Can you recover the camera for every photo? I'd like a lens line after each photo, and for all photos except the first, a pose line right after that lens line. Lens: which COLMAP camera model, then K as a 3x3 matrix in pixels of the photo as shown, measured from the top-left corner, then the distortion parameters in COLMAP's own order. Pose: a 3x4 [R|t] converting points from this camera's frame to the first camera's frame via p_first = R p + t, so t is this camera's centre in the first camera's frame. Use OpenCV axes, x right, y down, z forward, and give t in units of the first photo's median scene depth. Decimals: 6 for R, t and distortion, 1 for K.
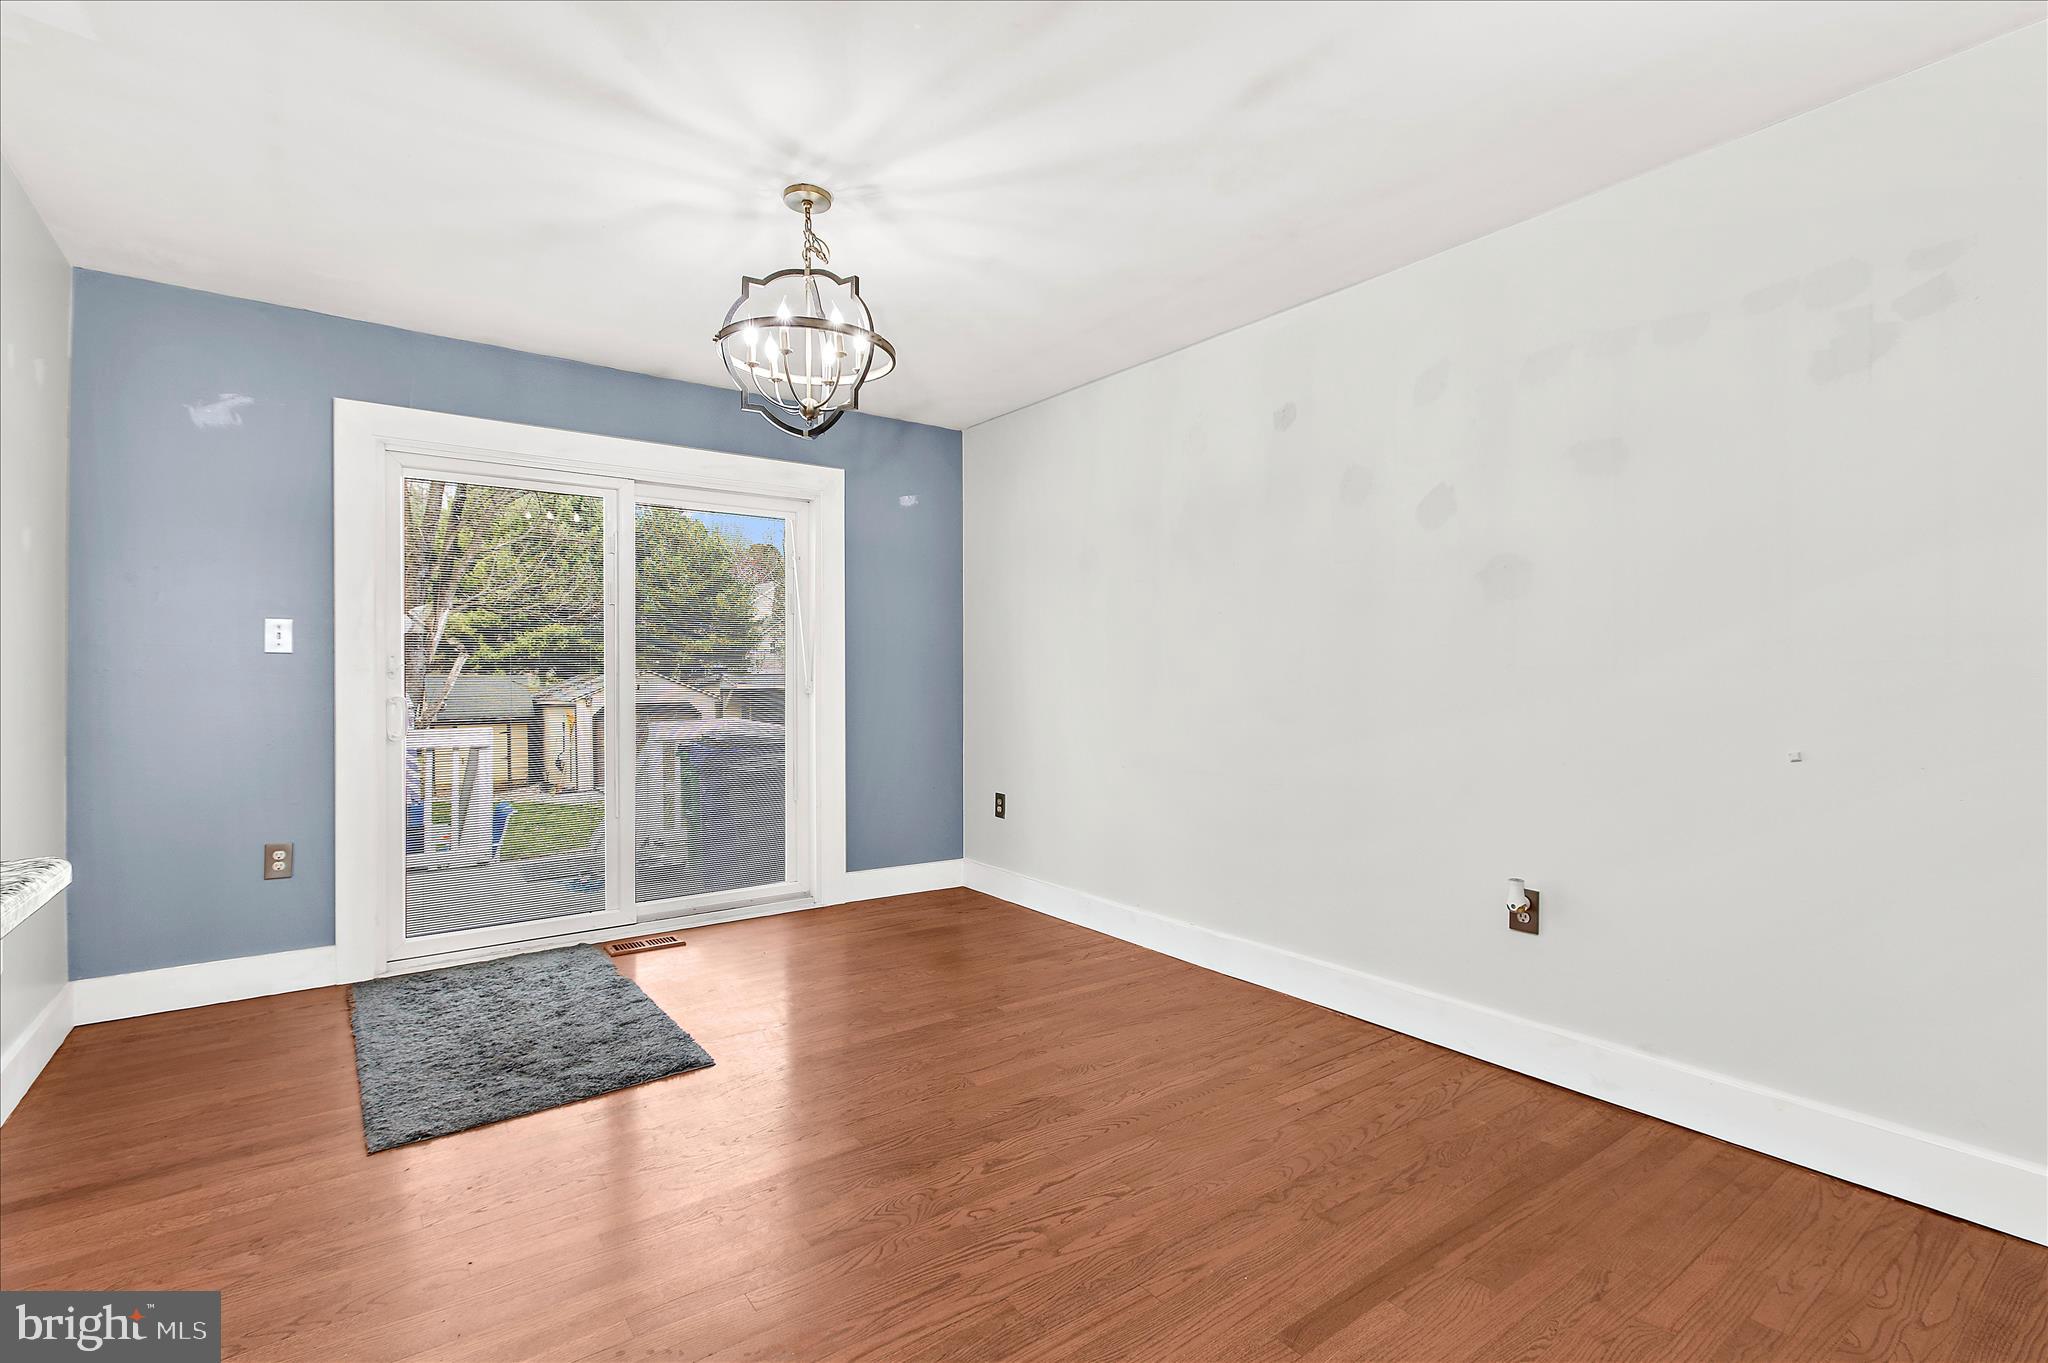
lens RADIAL K [[930.8, 0, 1015.4], [0, 930.8, 679.4], [0, 0, 1]] dist [-0.002902, -0.000265]
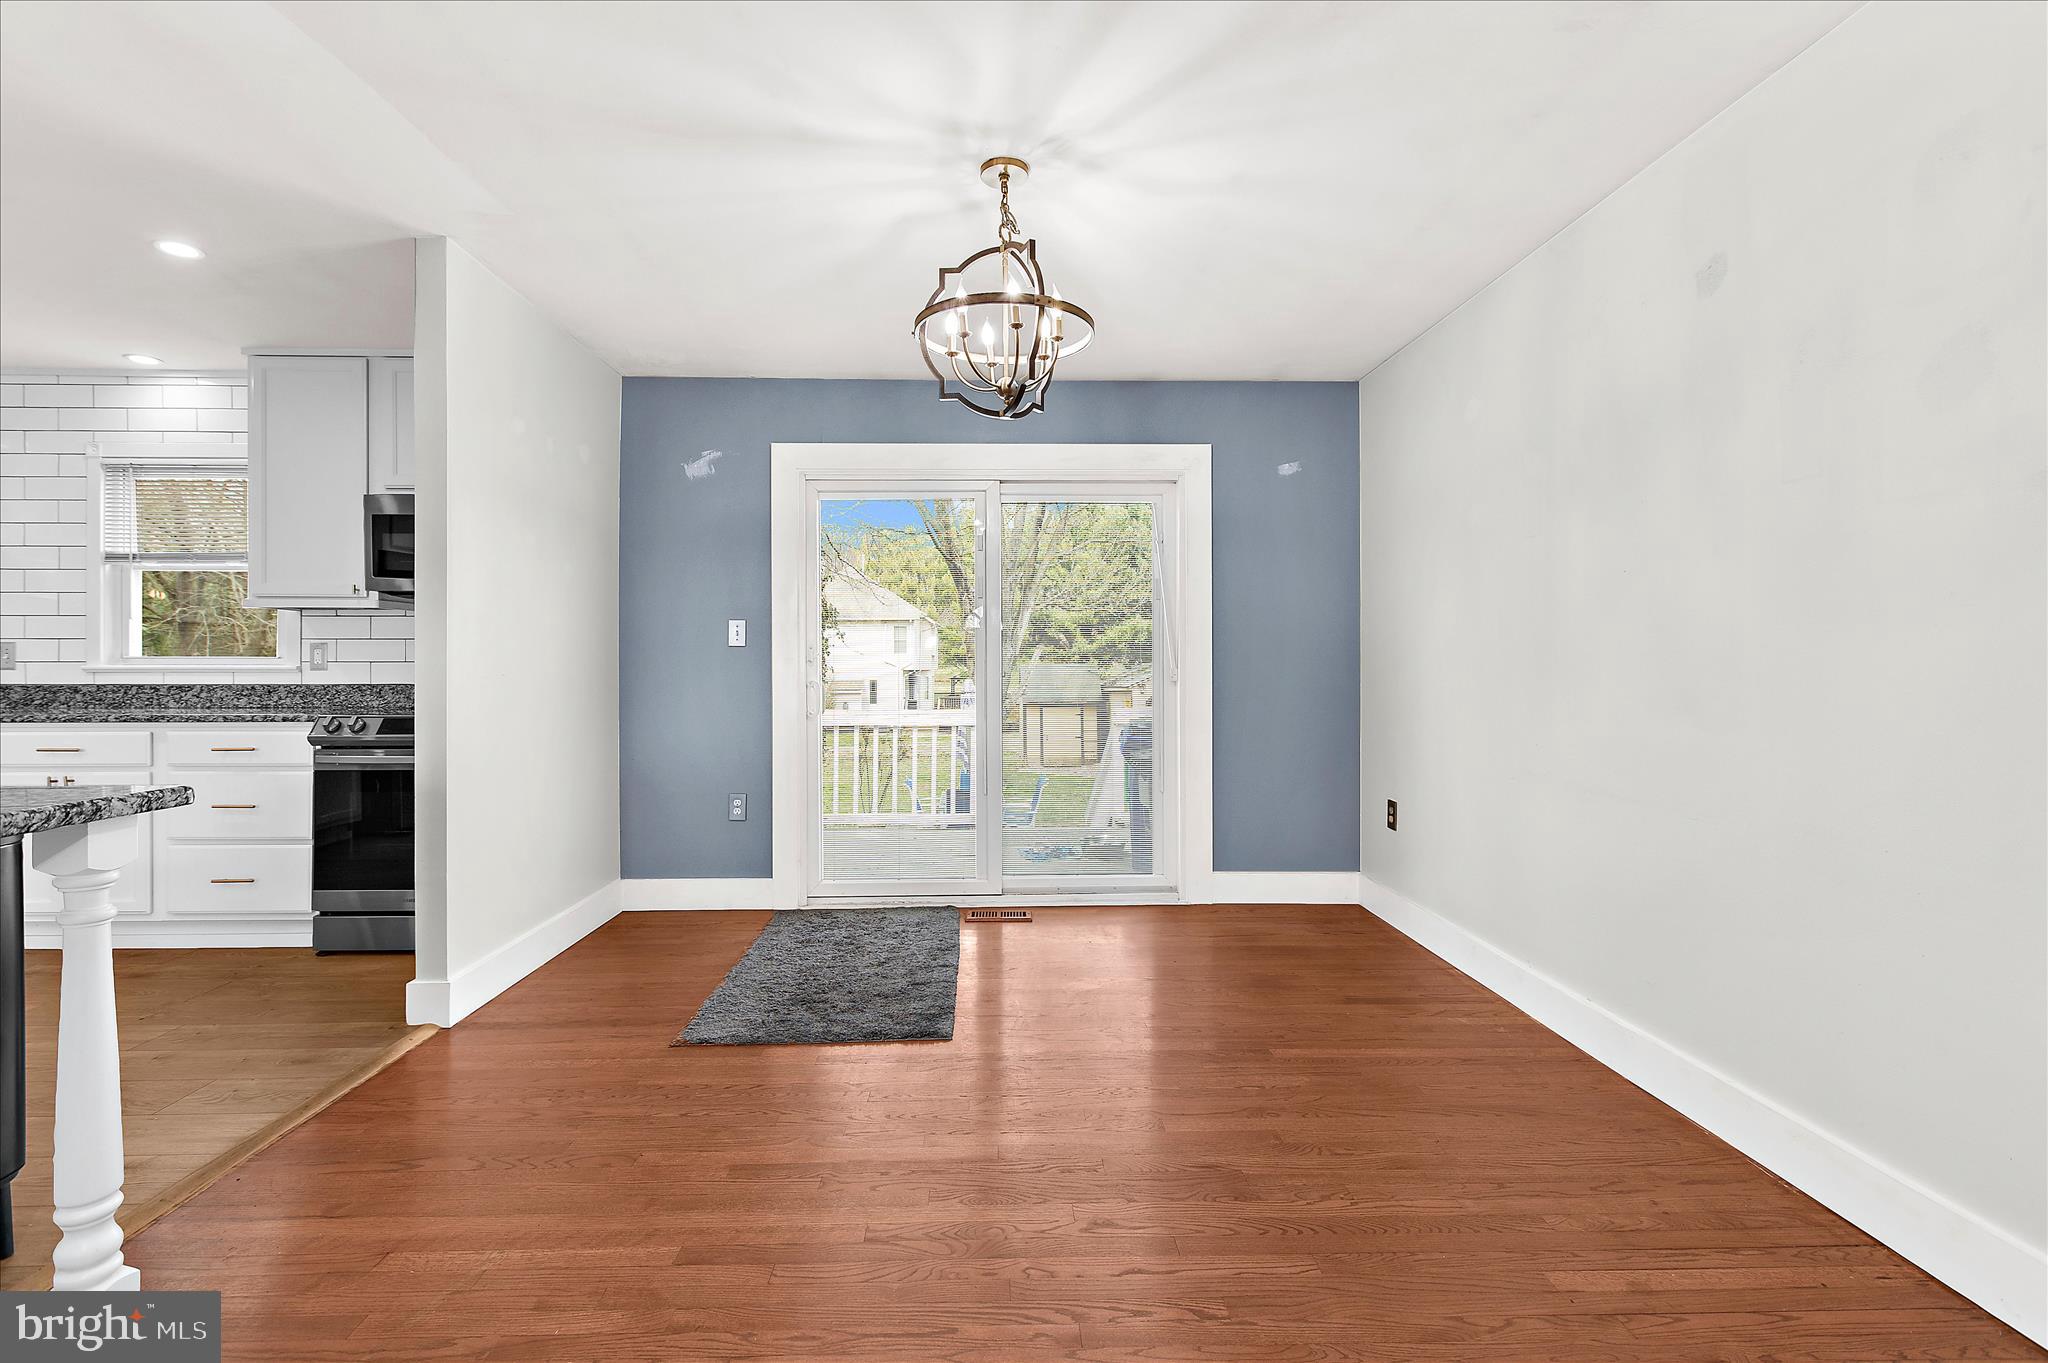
lens RADIAL K [[927.4, 0, 1014.2], [0, 927.4, 668.8], [0, 0, 1]] dist [0.000475, -0.000796]
pose [[0.821044, -0.000394, -0.570865, 0.264281], [0.000848, 1.000000, 0.000528, 0.002209], [0.570864, -0.000918, 0.821044, 0.160917]]
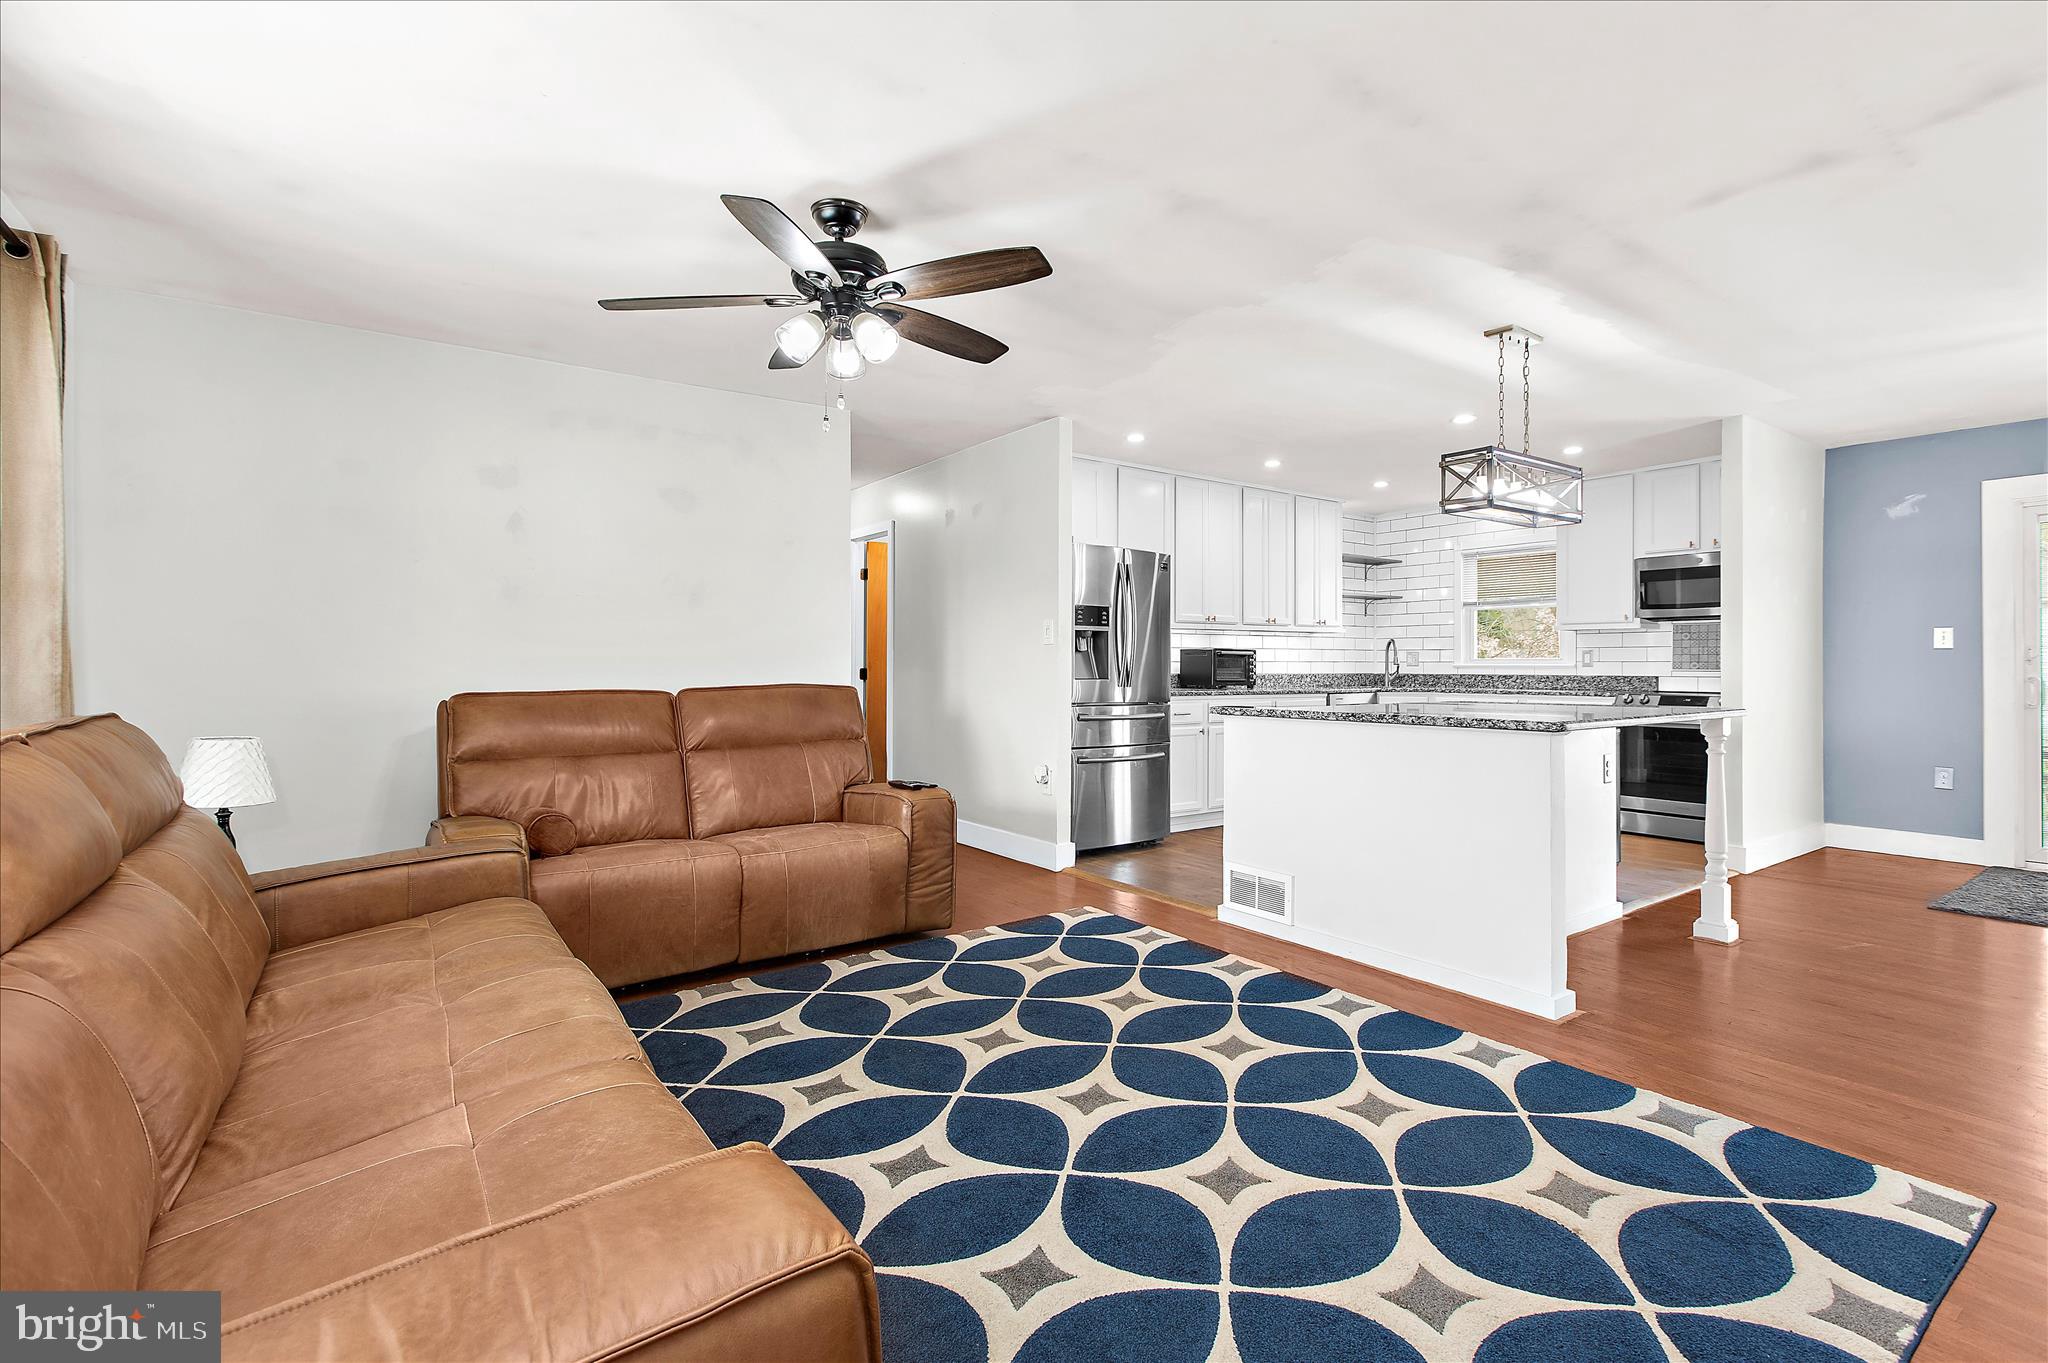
lens RADIAL K [[927.4, 0, 1014.2], [0, 927.4, 668.8], [0, 0, 1]] dist [0.000475, -0.000796]
pose [[-0.020362, 0.002777, -0.999789, 0.857116], [-0.001962, 0.999994, 0.002818, 0.004880], [0.999791, 0.002019, -0.020356, -0.582965]]
